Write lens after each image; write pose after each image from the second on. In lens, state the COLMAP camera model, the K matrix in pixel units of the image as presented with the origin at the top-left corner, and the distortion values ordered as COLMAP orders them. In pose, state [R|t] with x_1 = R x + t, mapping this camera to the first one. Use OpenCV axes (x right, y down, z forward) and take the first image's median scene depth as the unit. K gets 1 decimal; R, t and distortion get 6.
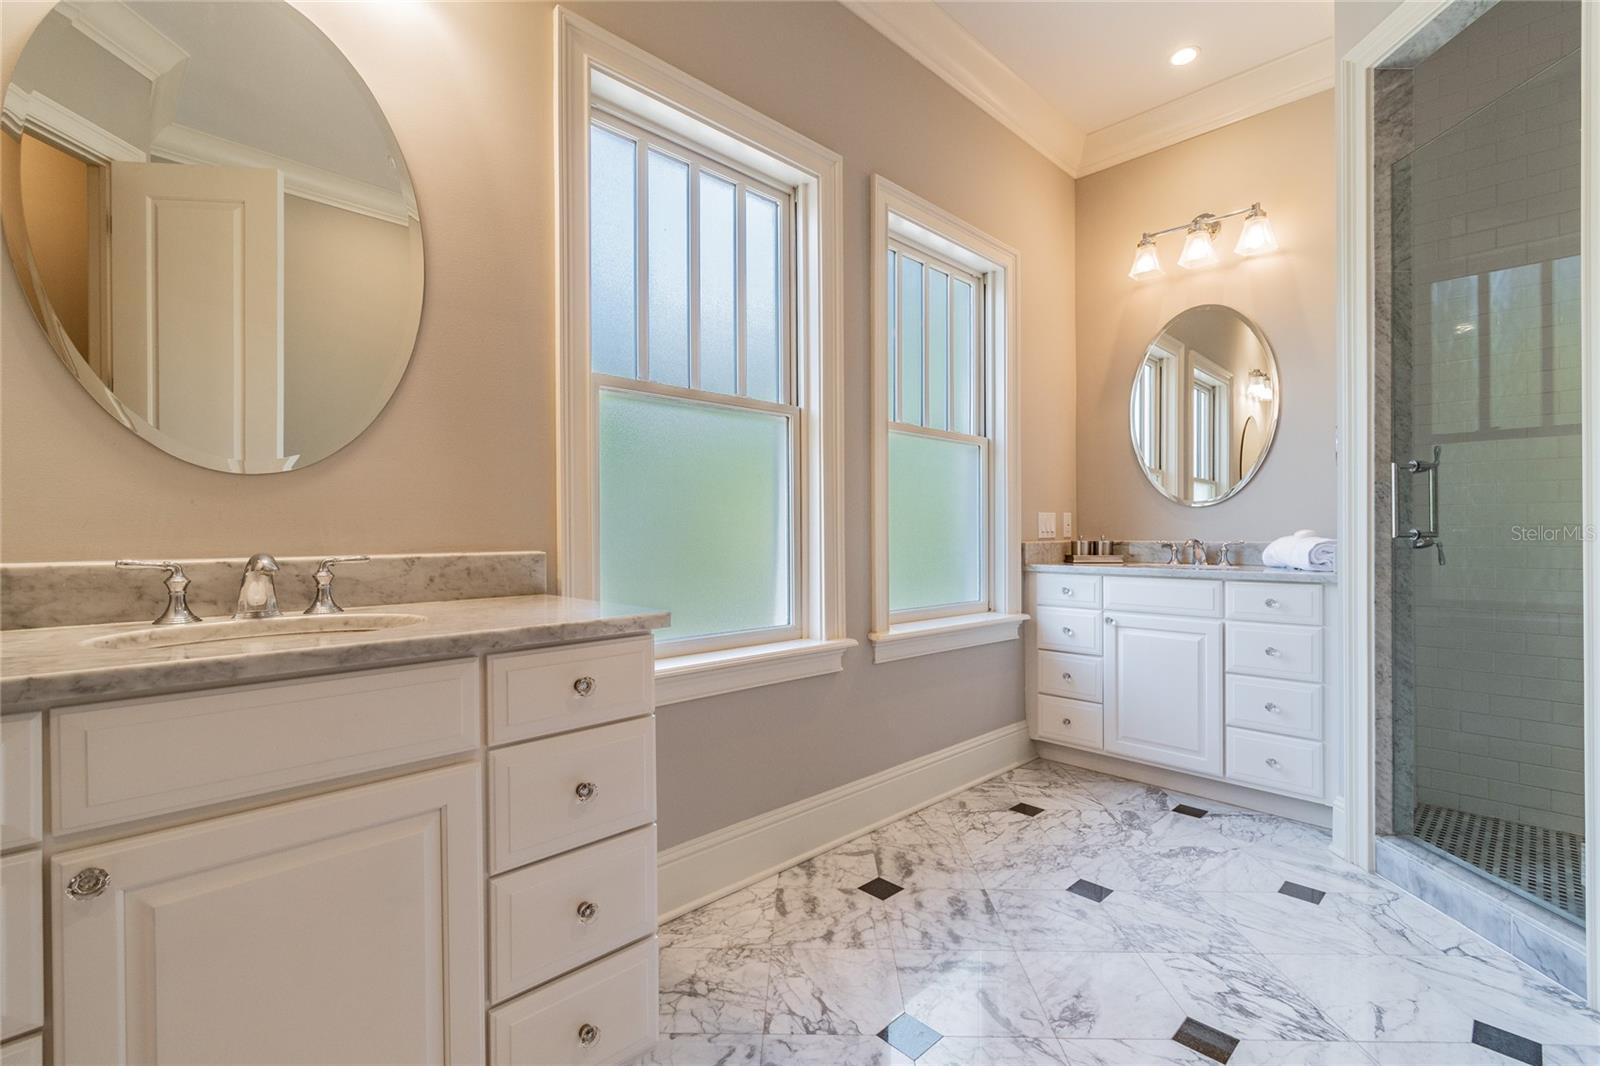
lens RADIAL K [[700.6, 0, 800.0], [0, 700.6, 533.0], [0, 0, 1]] dist [0.000698, -0.000914]
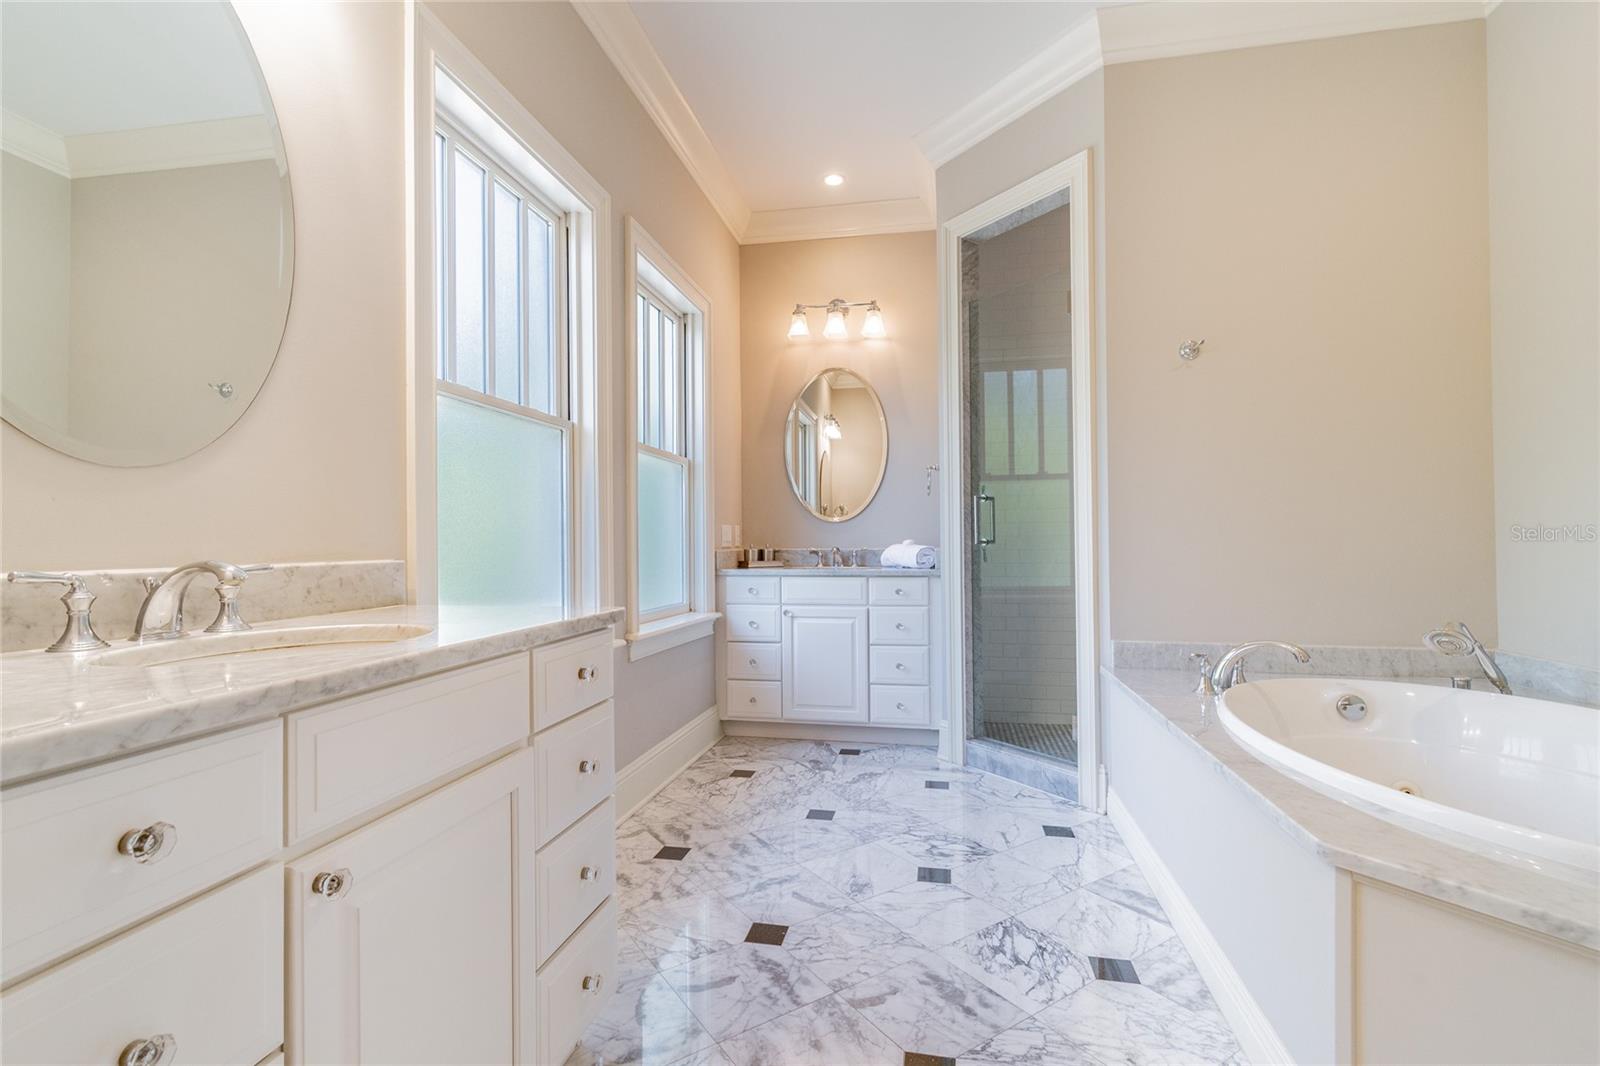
lens RADIAL K [[711.7, 0, 796.8], [0, 711.7, 534.1], [0, 0, 1]] dist [0.002147, -0.000065]
pose [[0.825987, 0.004859, 0.563668, -0.327103], [0.004332, 0.999879, -0.014968, 0.005758], [-0.563672, 0.014805, 0.825866, -0.068648]]
